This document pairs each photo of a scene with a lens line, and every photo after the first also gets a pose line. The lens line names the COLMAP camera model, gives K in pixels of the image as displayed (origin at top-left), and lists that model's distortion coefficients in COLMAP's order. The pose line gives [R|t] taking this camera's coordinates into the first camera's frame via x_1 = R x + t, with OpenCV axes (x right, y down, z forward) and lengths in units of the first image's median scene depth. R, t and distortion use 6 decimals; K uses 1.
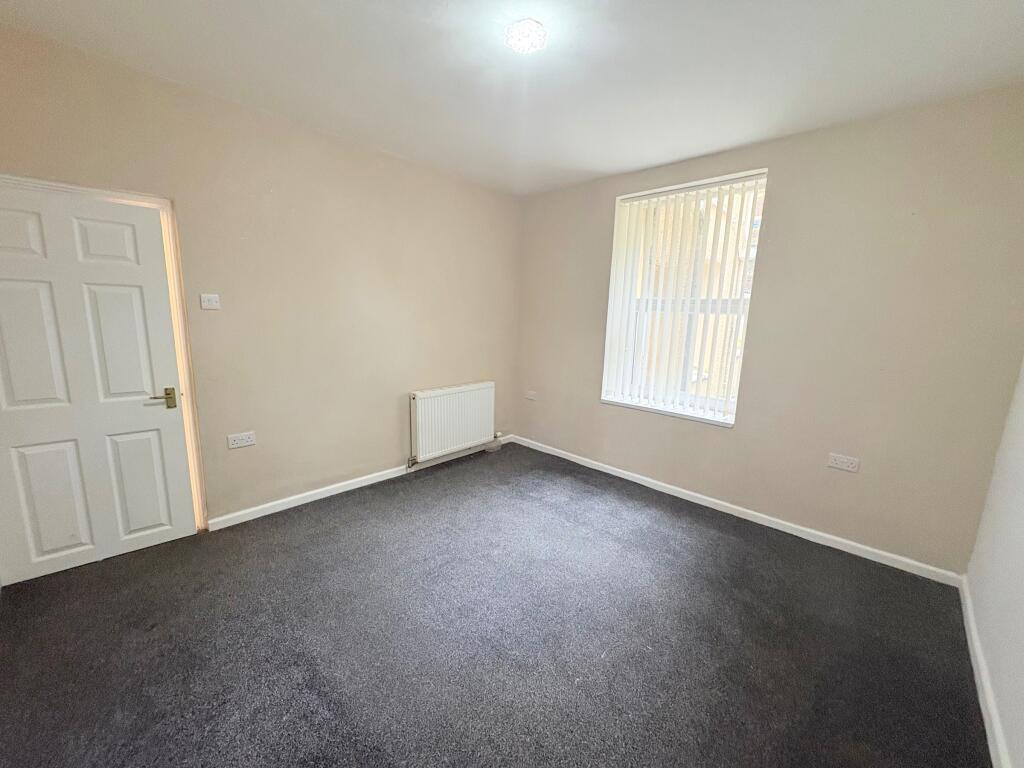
lens RADIAL K [[405.9, 0, 512.7], [0, 405.9, 385.6], [0, 0, 1]] dist [-0.003212, -0.000376]
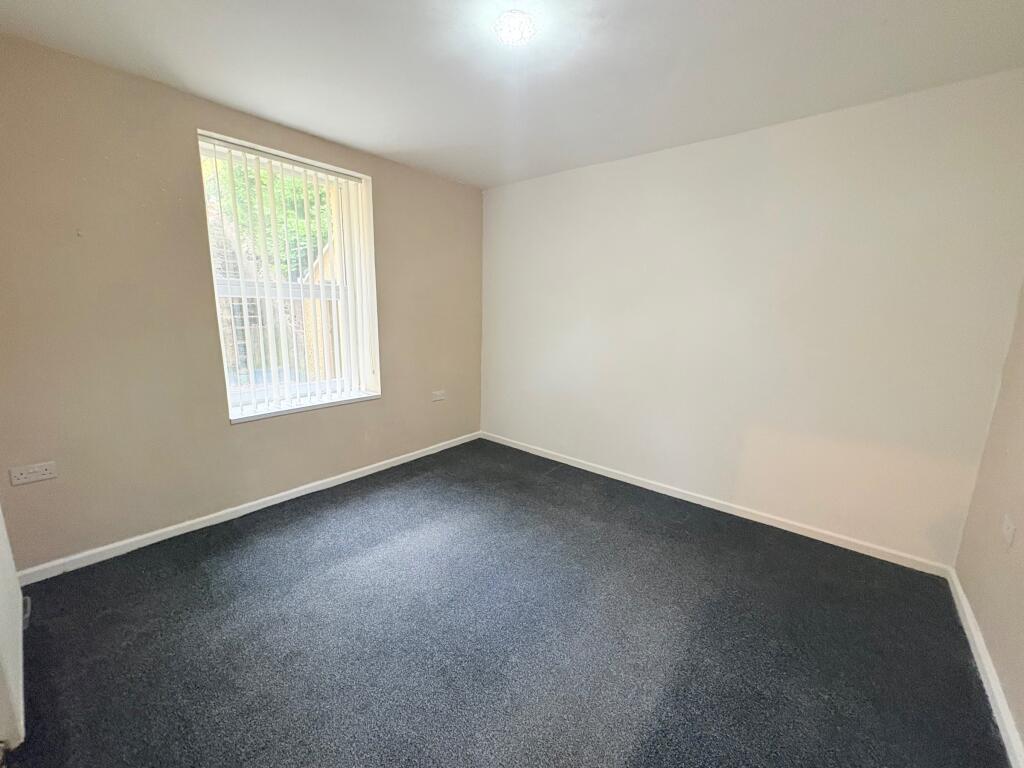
lens RADIAL K [[405.9, 0, 513.0], [0, 405.9, 384.0], [0, 0, 1]] dist [-0.003212, -0.000376]
pose [[-0.076412, -0.206074, 0.975548, -0.606702], [0.160193, 0.963161, 0.216005, -0.122225], [-0.984124, 0.172782, -0.040586, 0.640989]]
